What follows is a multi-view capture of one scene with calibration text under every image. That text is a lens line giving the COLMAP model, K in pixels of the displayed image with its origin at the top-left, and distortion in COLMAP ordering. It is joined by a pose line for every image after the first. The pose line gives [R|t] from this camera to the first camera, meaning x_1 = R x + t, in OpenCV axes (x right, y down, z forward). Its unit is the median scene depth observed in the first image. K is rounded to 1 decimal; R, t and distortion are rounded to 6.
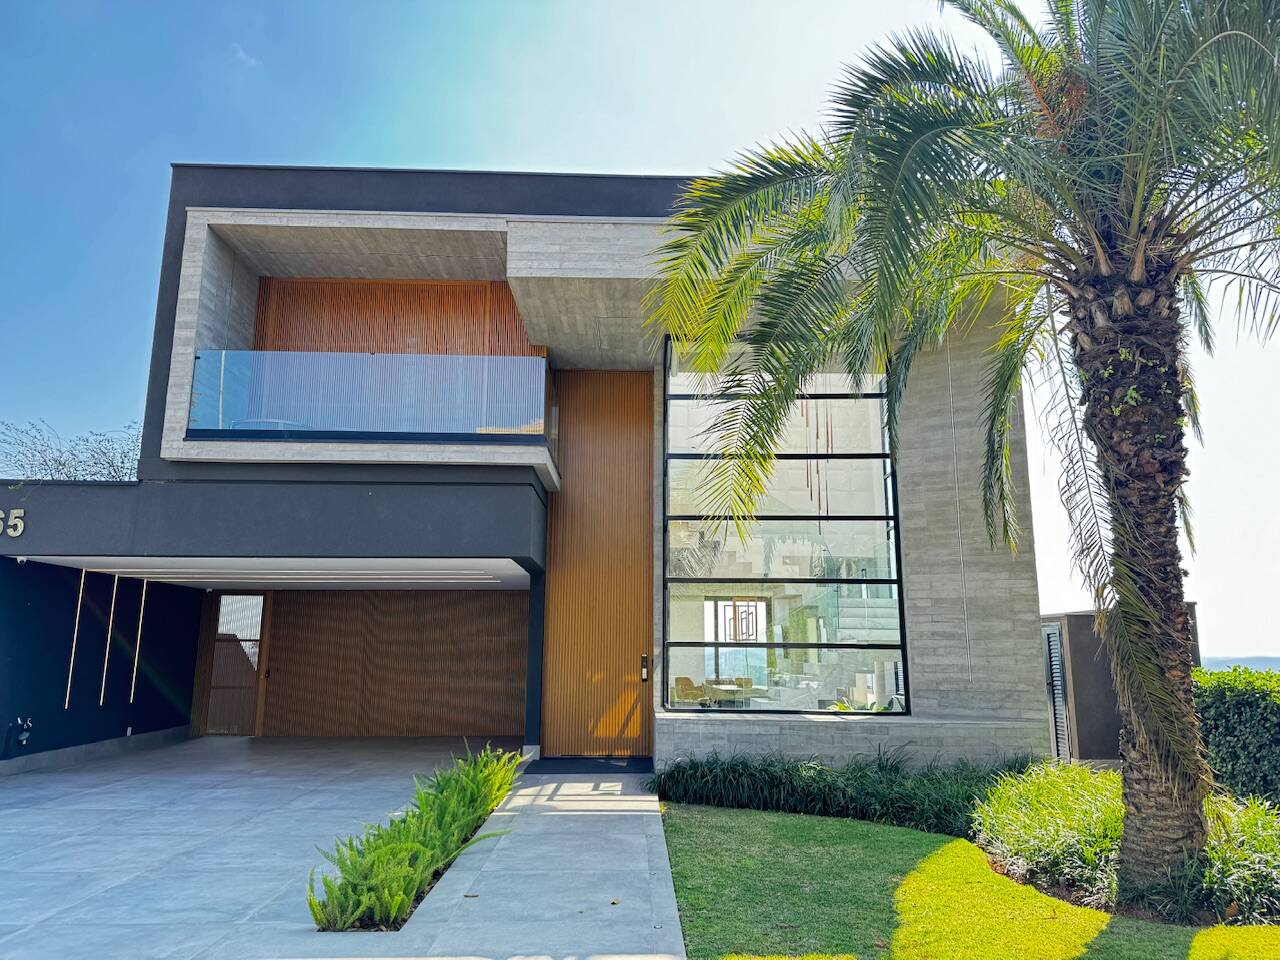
lens RADIAL K [[899.5, 0, 641.1], [0, 899.5, 483.9], [0, 0, 1]] dist [0.083037, -0.079391]
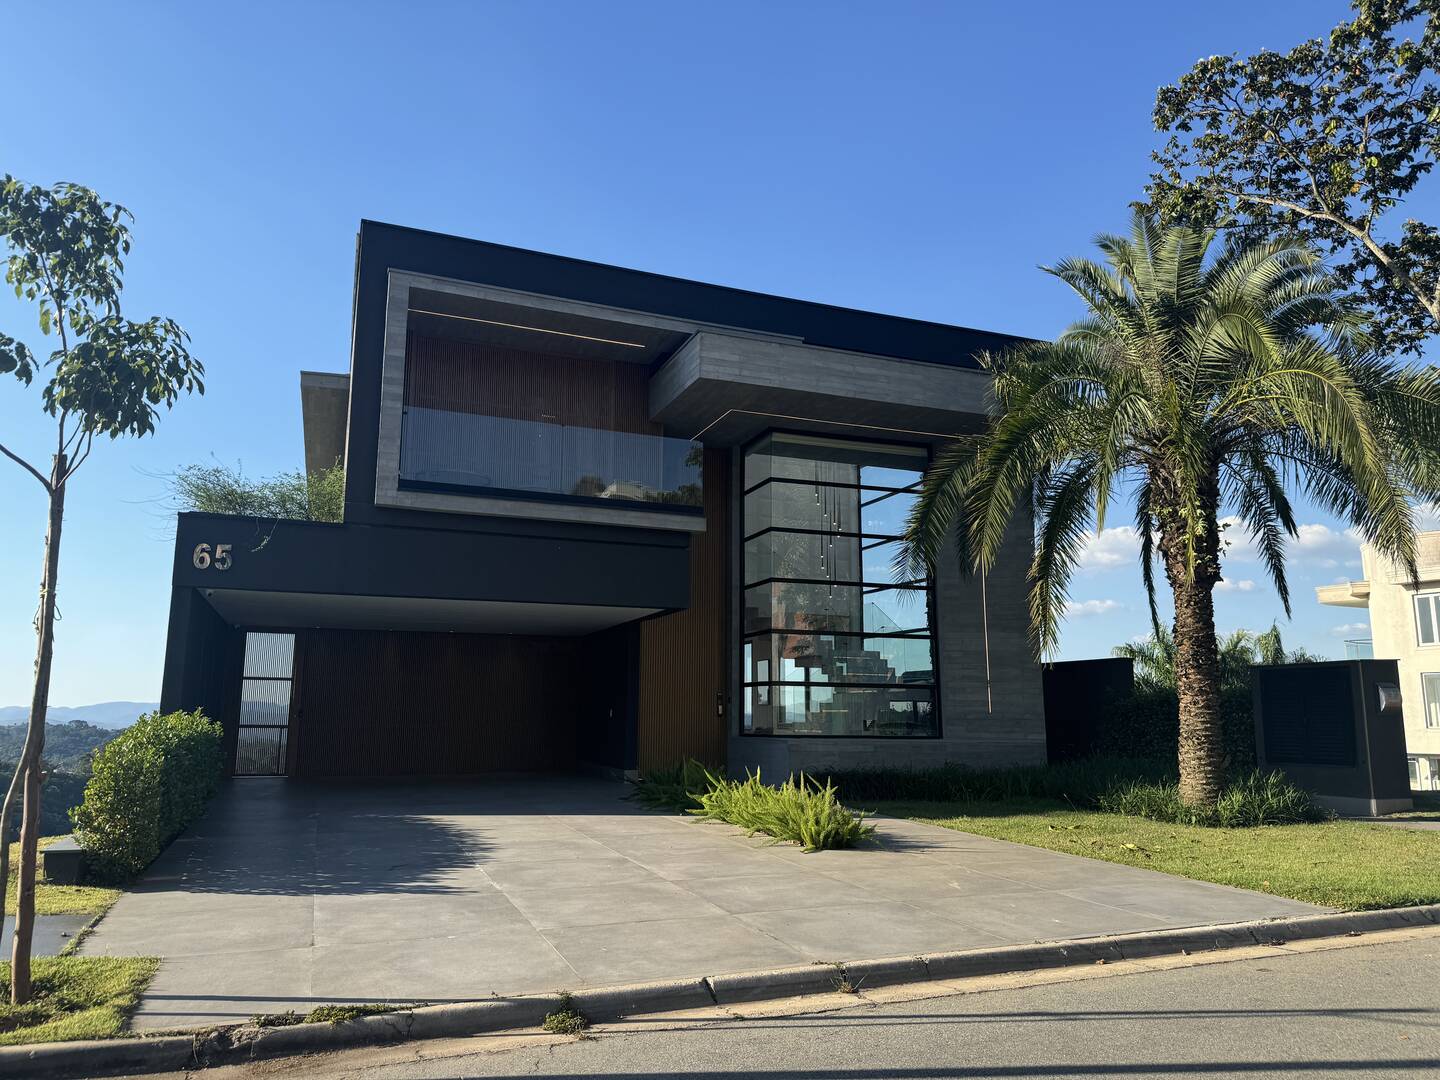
lens RADIAL K [[1011.9, 0, 713.8], [0, 1011.9, 539.3], [0, 0, 1]] dist [0.083037, -0.079391]
pose [[0.935030, 0.061384, 0.349214, -0.563494], [-0.067385, 0.997714, 0.005049, -0.019841], [-0.348106, -0.028253, 0.937029, -0.268418]]
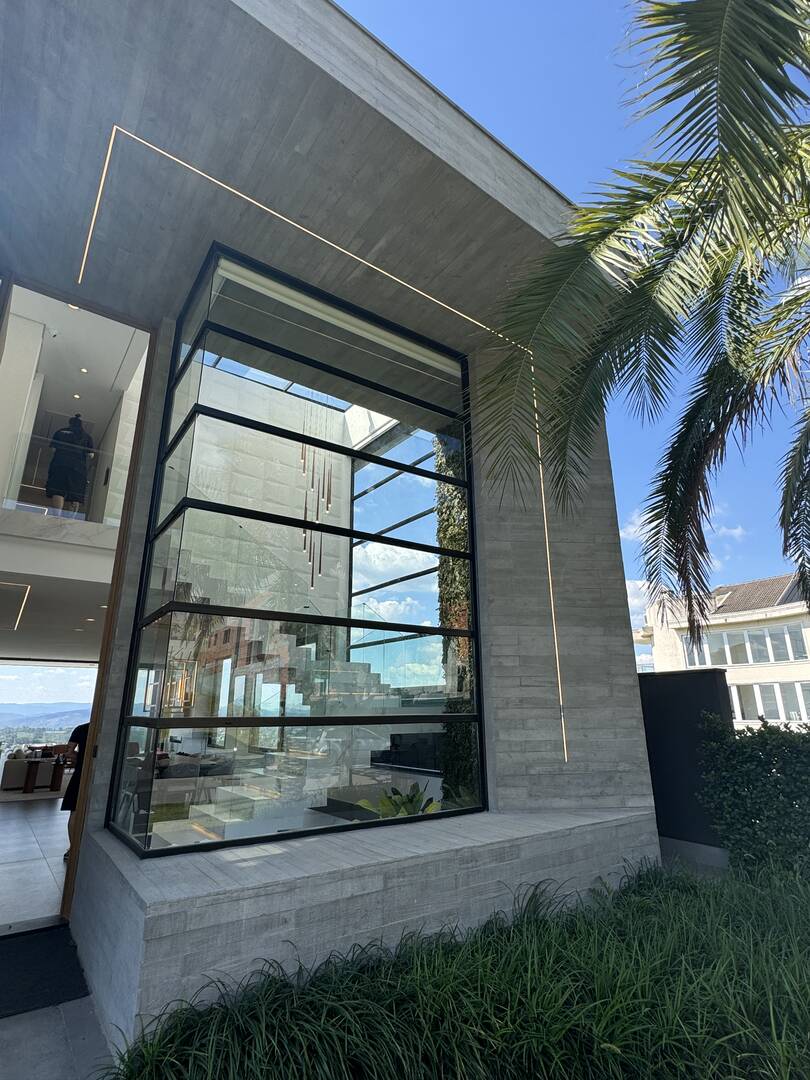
lens RADIAL K [[552.8, 0, 406.7], [0, 552.8, 540.8], [0, 0, 1]] dist [0.000377, 0.000065]
pose [[0.809492, 0.162665, 0.564147, -0.057237], [-0.099680, 0.984982, -0.140978, 0.107326], [-0.578607, 0.057887, 0.813550, 0.669912]]
